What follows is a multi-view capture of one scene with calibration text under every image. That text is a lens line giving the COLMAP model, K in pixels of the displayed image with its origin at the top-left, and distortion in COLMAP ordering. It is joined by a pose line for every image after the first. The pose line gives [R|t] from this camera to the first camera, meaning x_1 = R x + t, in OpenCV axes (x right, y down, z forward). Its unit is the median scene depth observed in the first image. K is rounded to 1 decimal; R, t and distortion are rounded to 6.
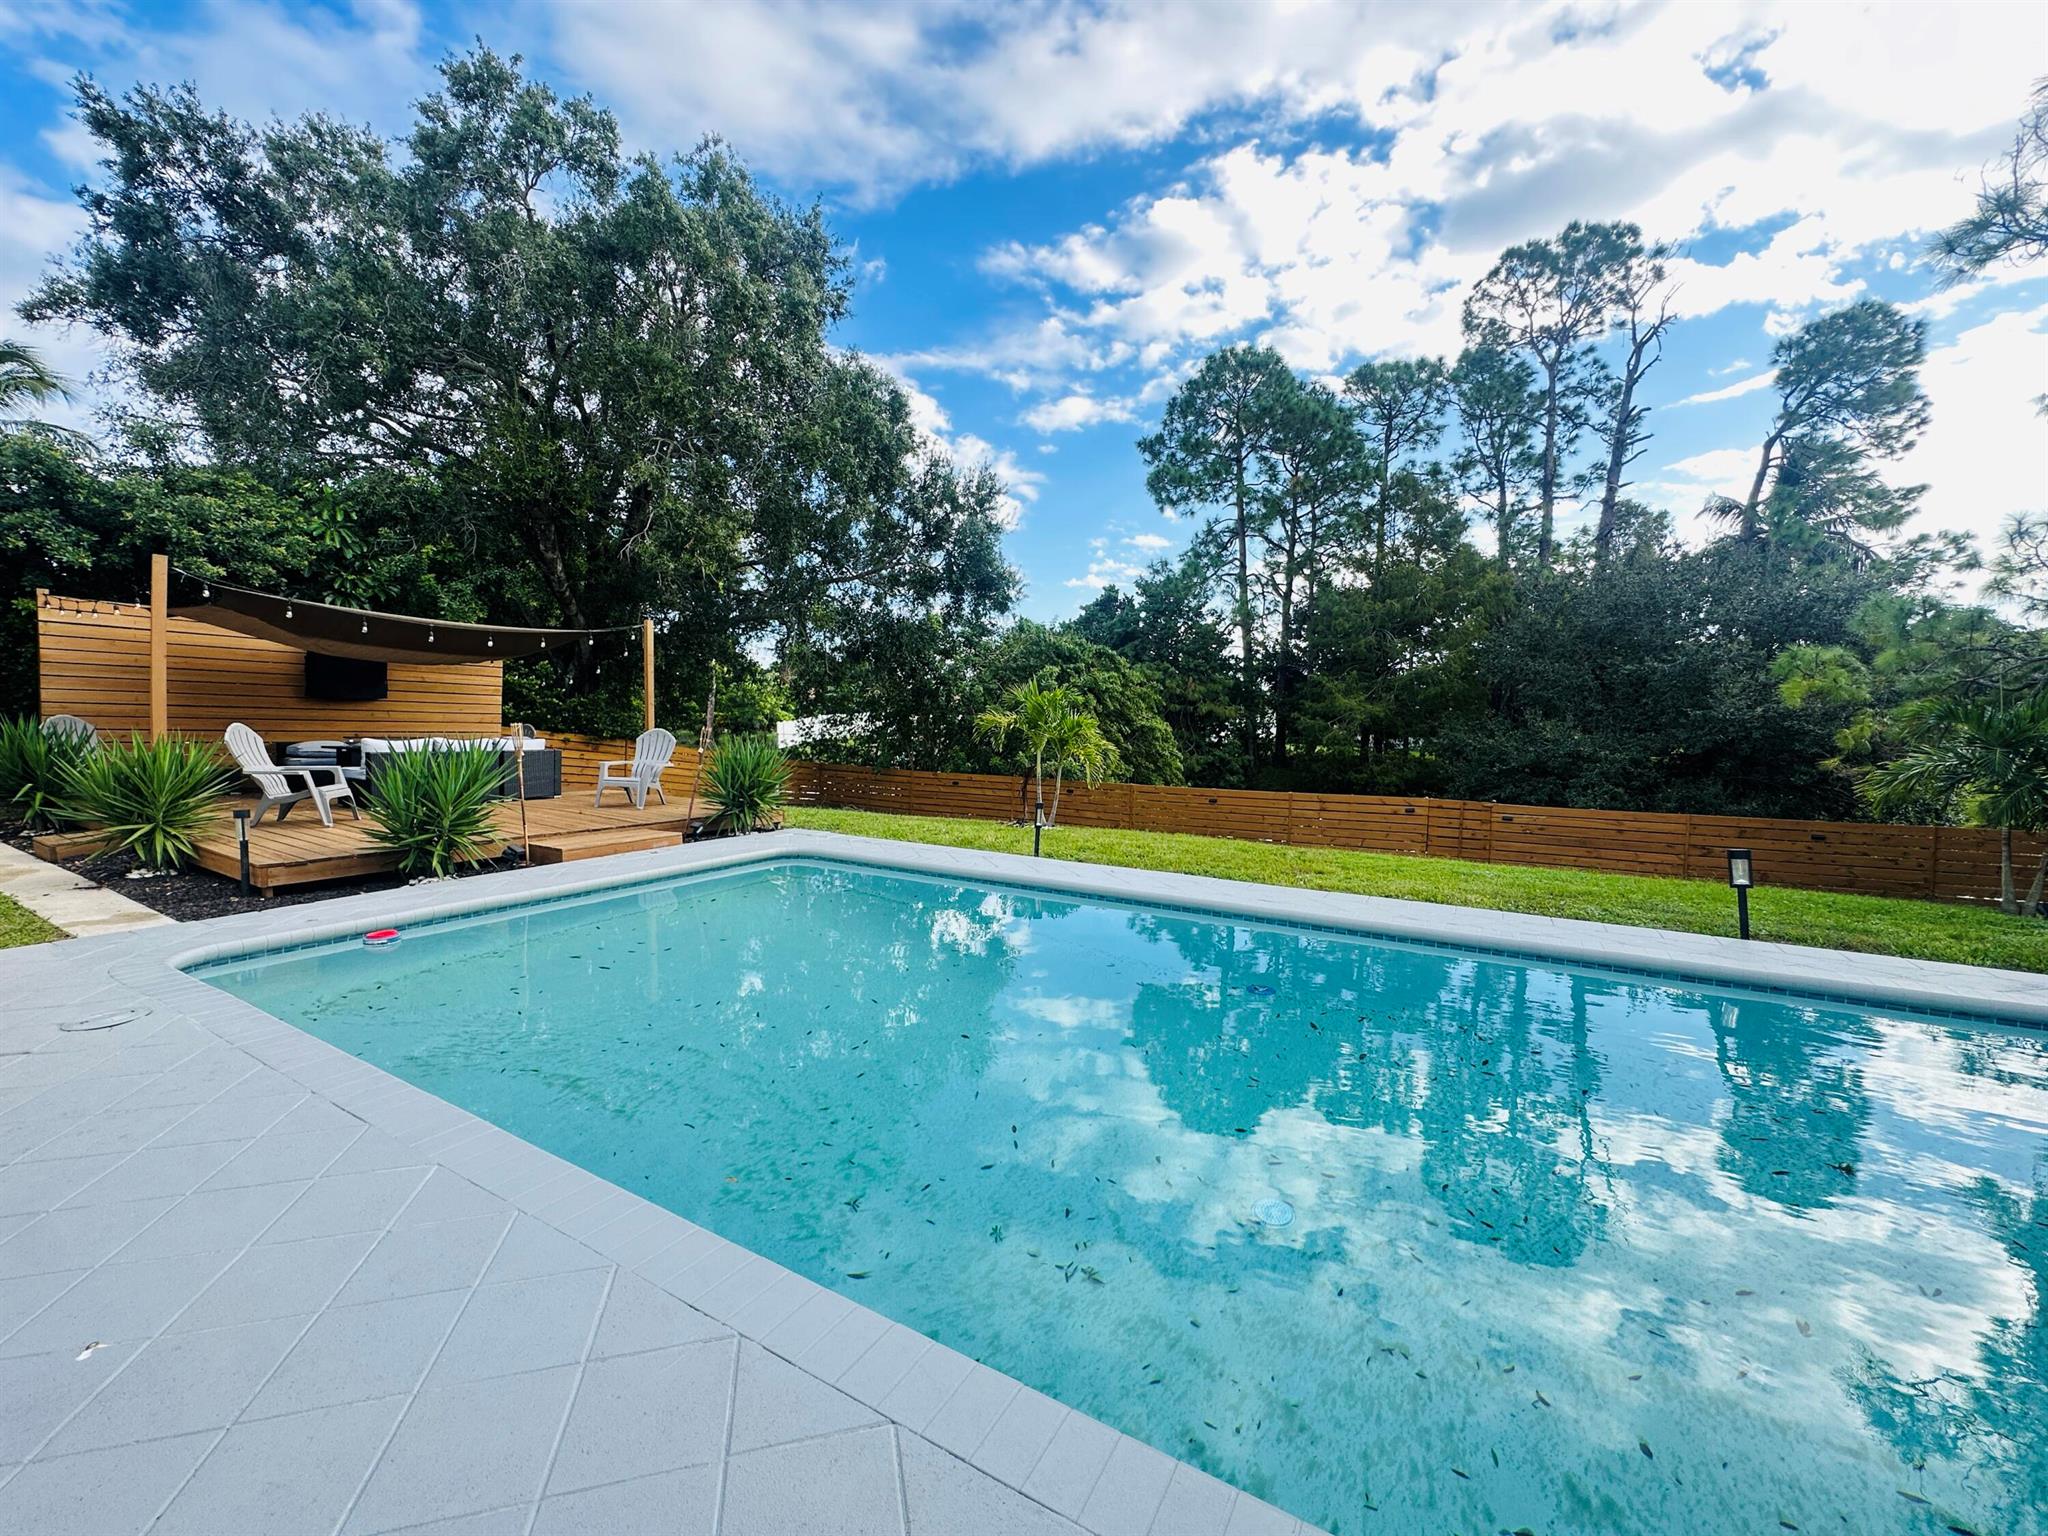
lens RADIAL K [[808.4, 0, 1021.6], [0, 808.4, 764.2], [0, 0, 1]] dist [-0.001122, 0.000128]
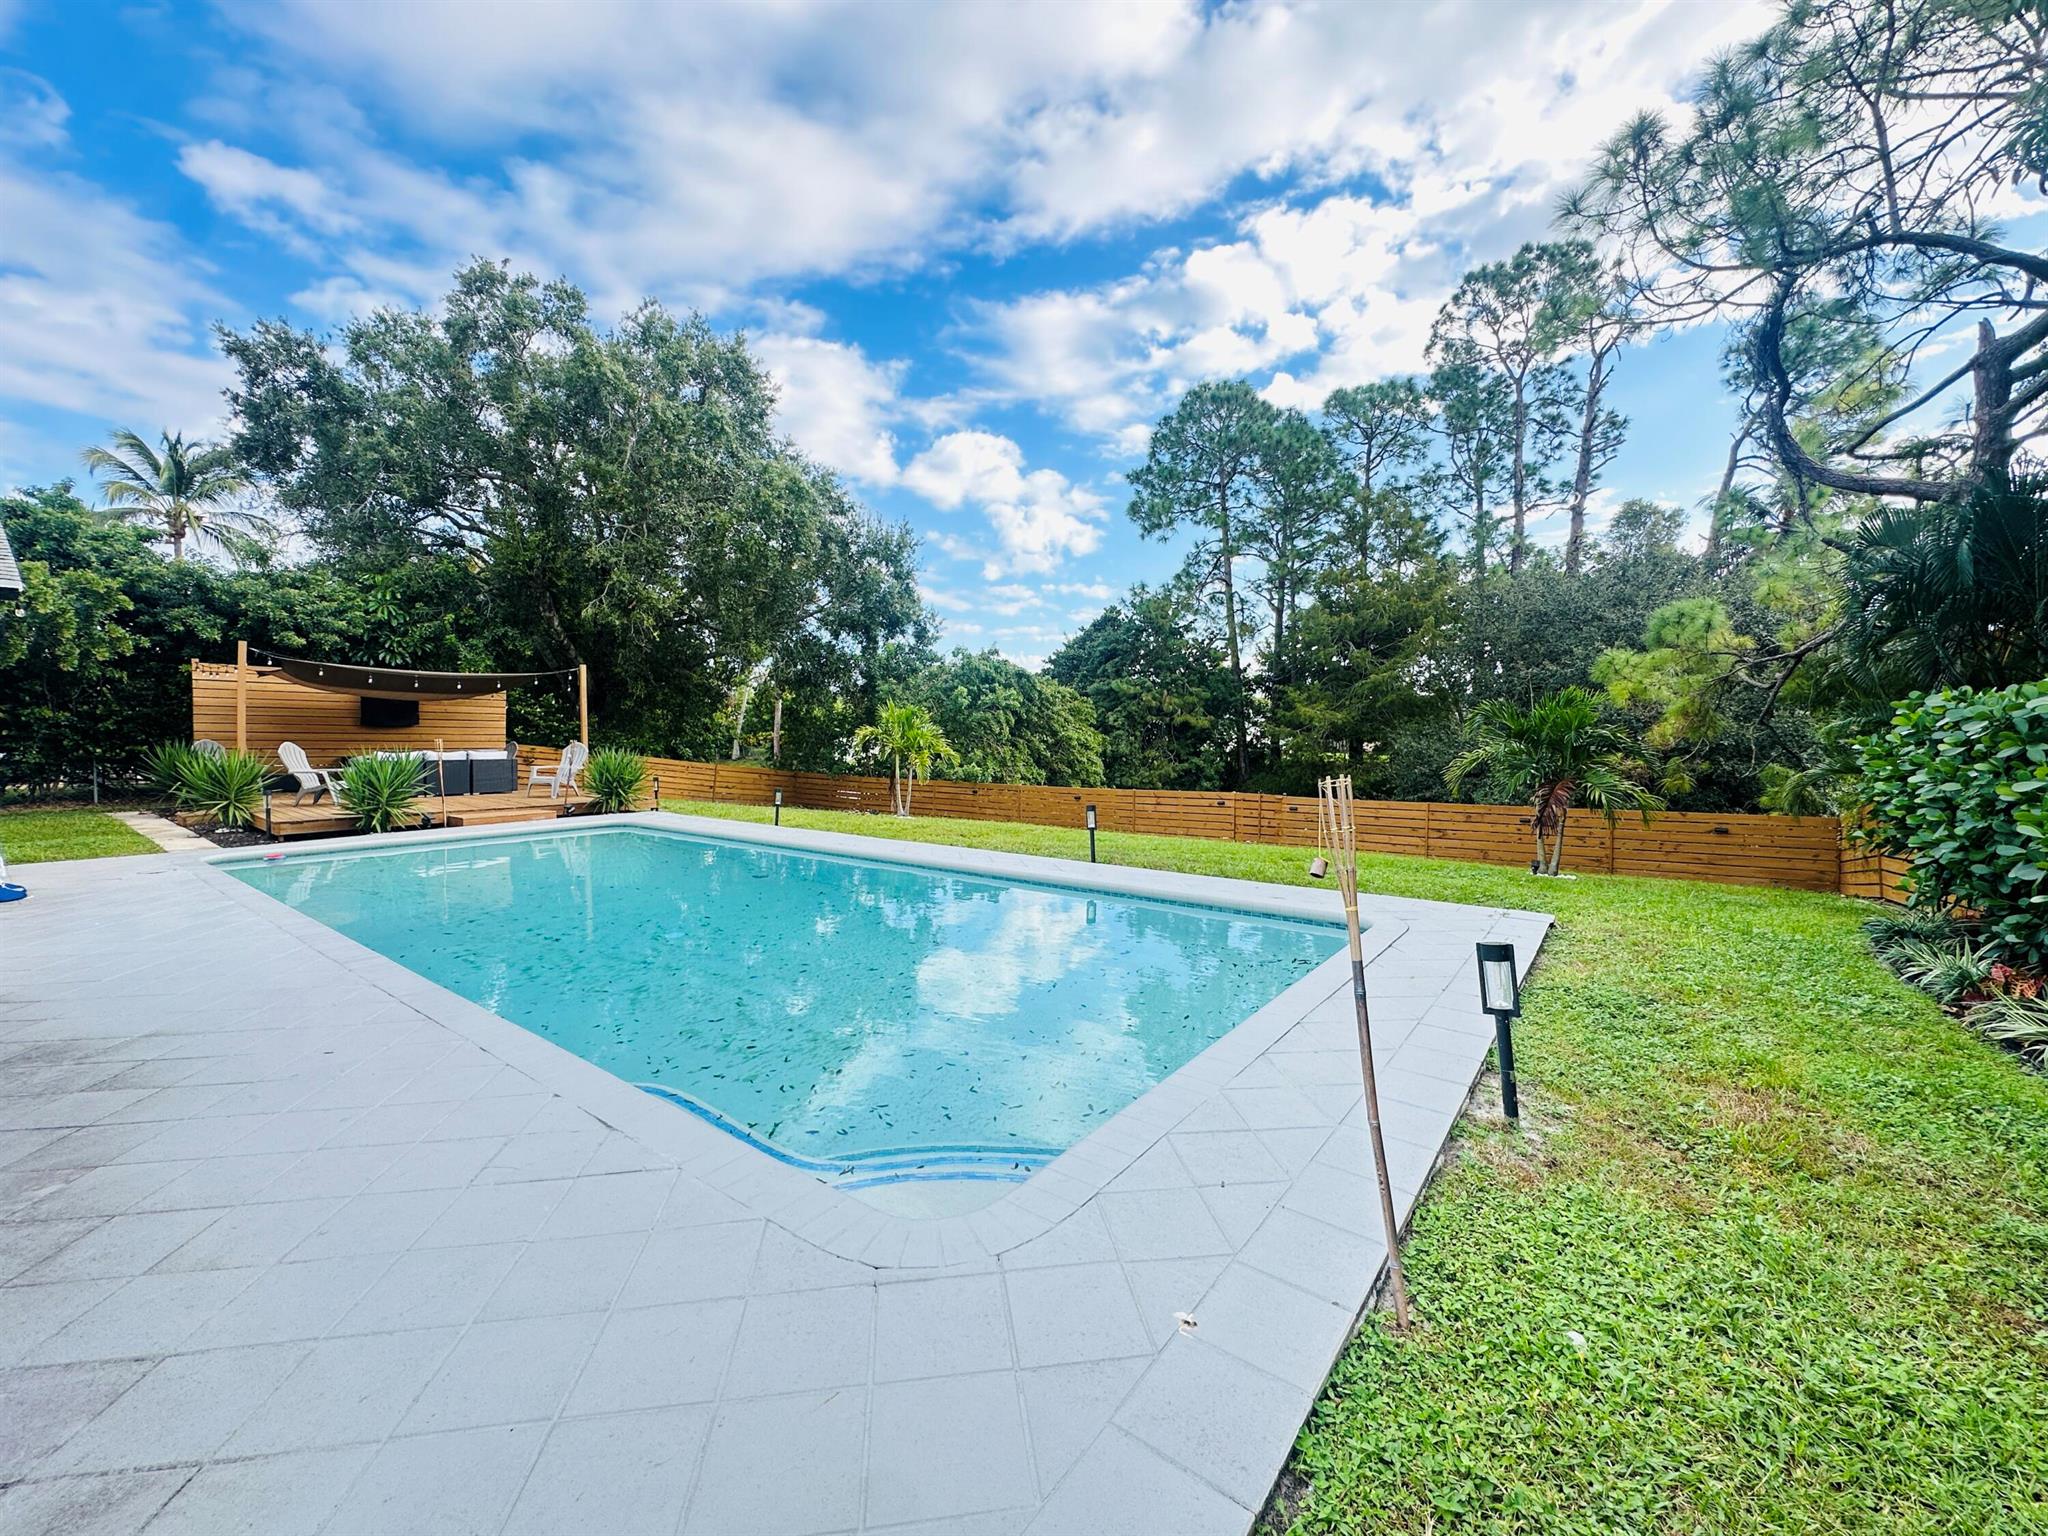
lens RADIAL K [[808.4, 0, 1021.6], [0, 808.4, 764.2], [0, 0, 1]] dist [-0.001122, 0.000128]
pose [[0.992163, -0.013023, -0.124272, 0.378214], [0.010771, 0.999766, -0.018777, 0.021573], [0.124488, 0.017291, 0.992070, -0.229676]]
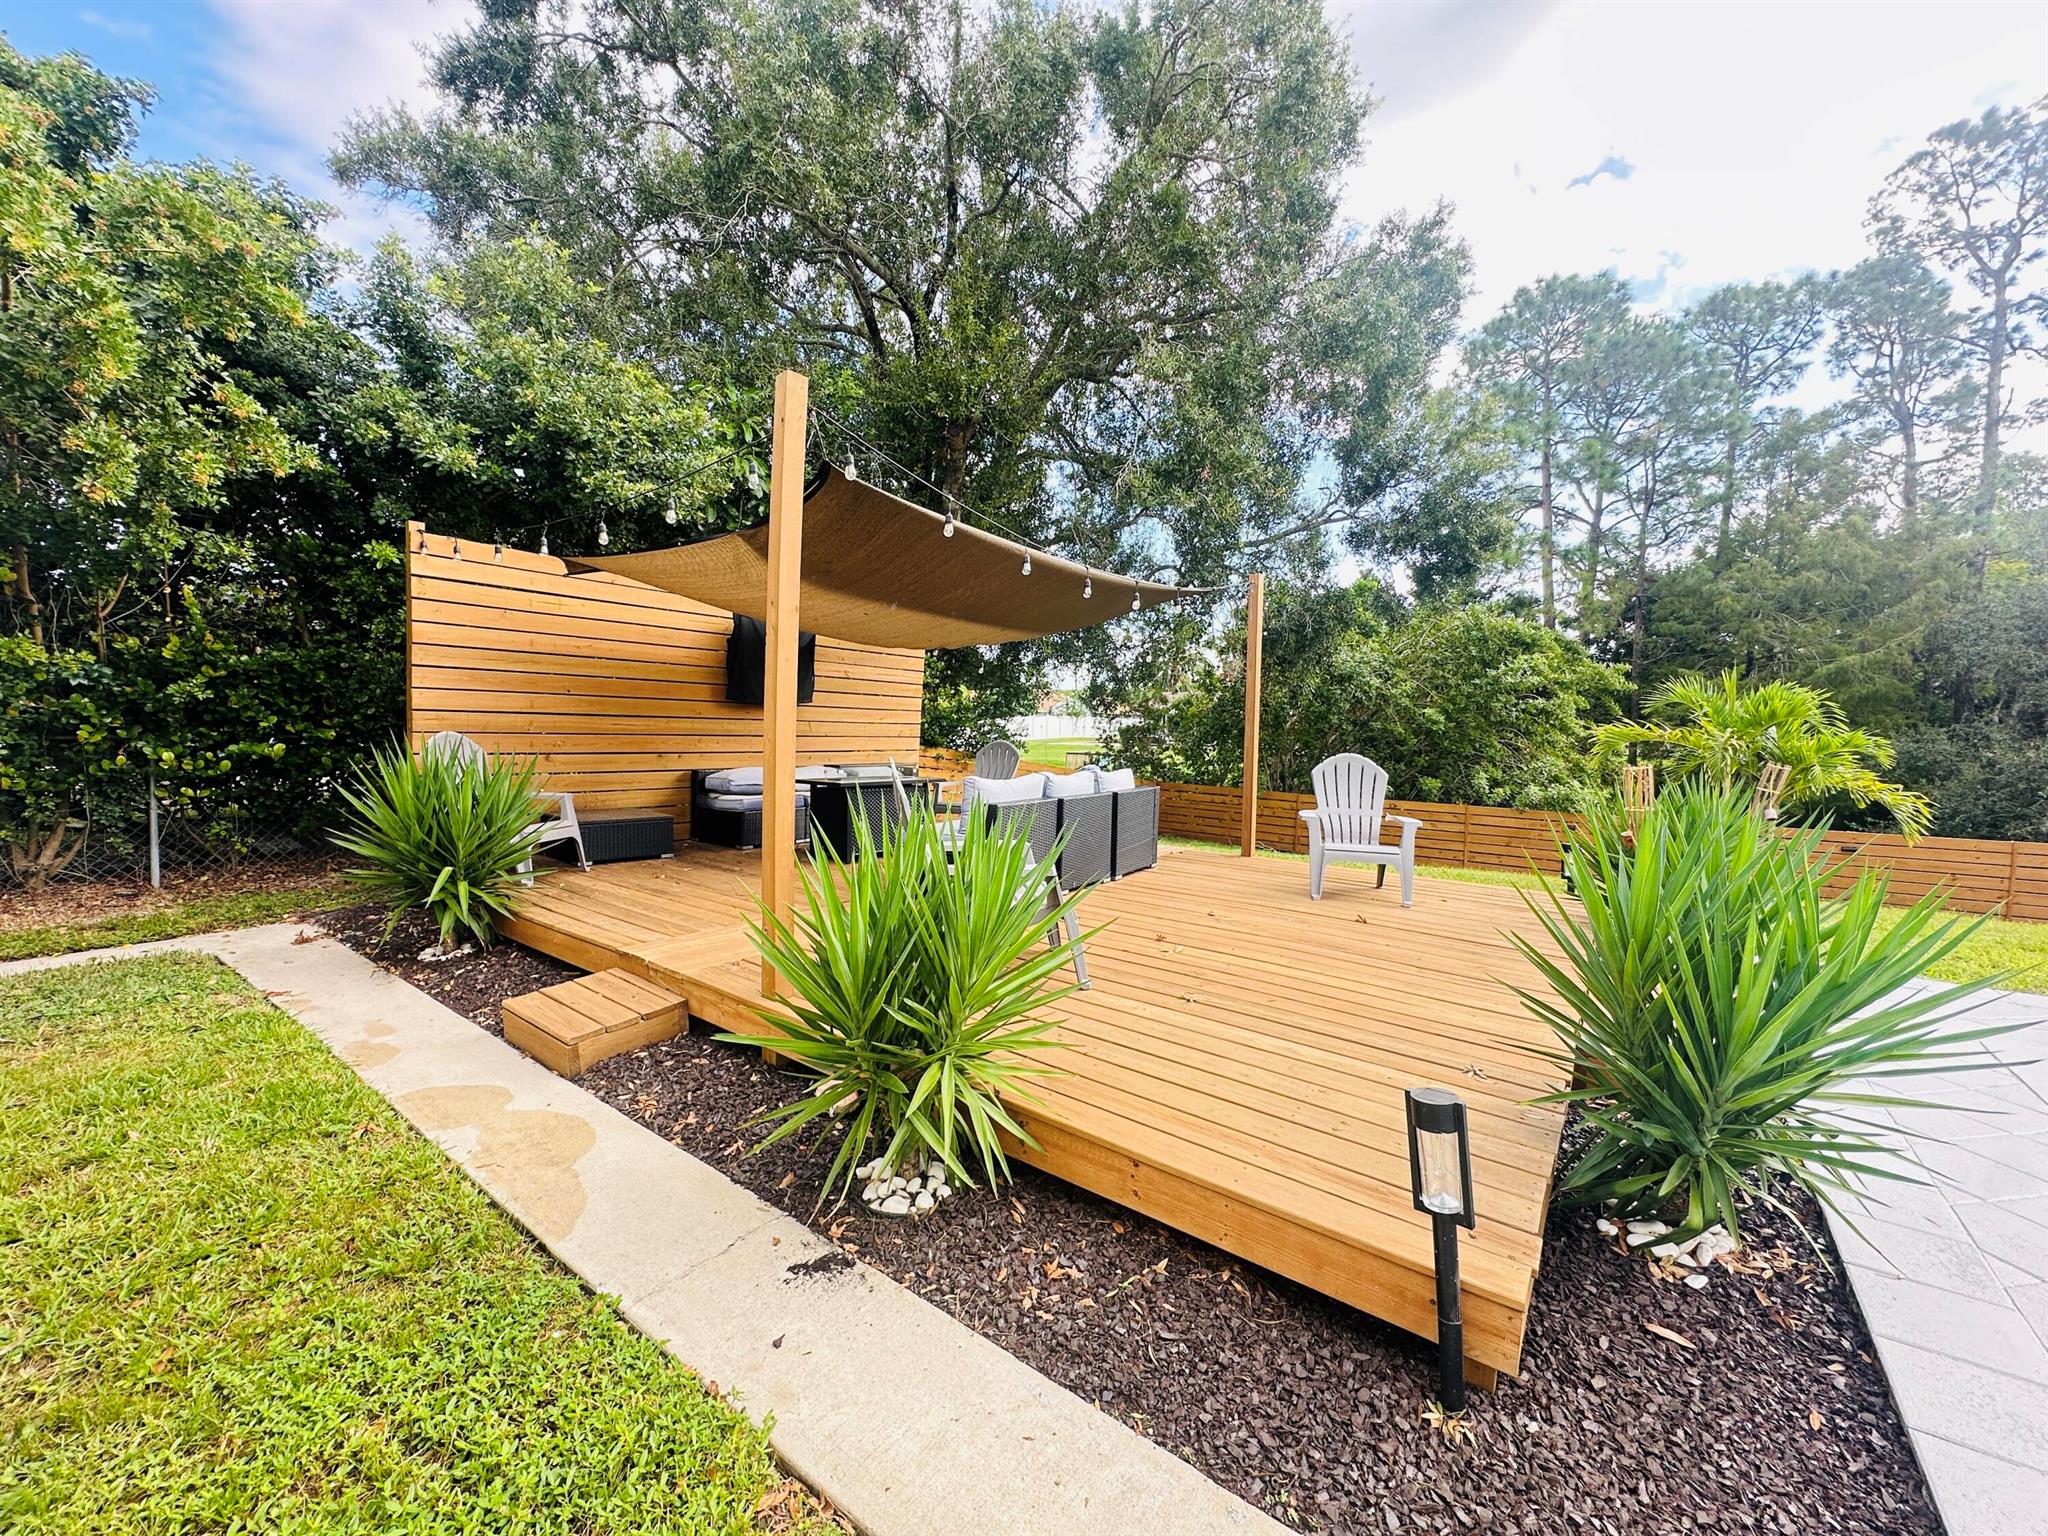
lens RADIAL K [[820.6, 0, 1038.7], [0, 820.6, 762.9], [0, 0, 1]] dist [-0.000889, 0.000377]
pose [[0.995428, 0.004835, -0.095395, -0.486047], [-0.005242, 0.999978, -0.004015, -0.026724], [0.095374, 0.004497, 0.995431, 0.306576]]
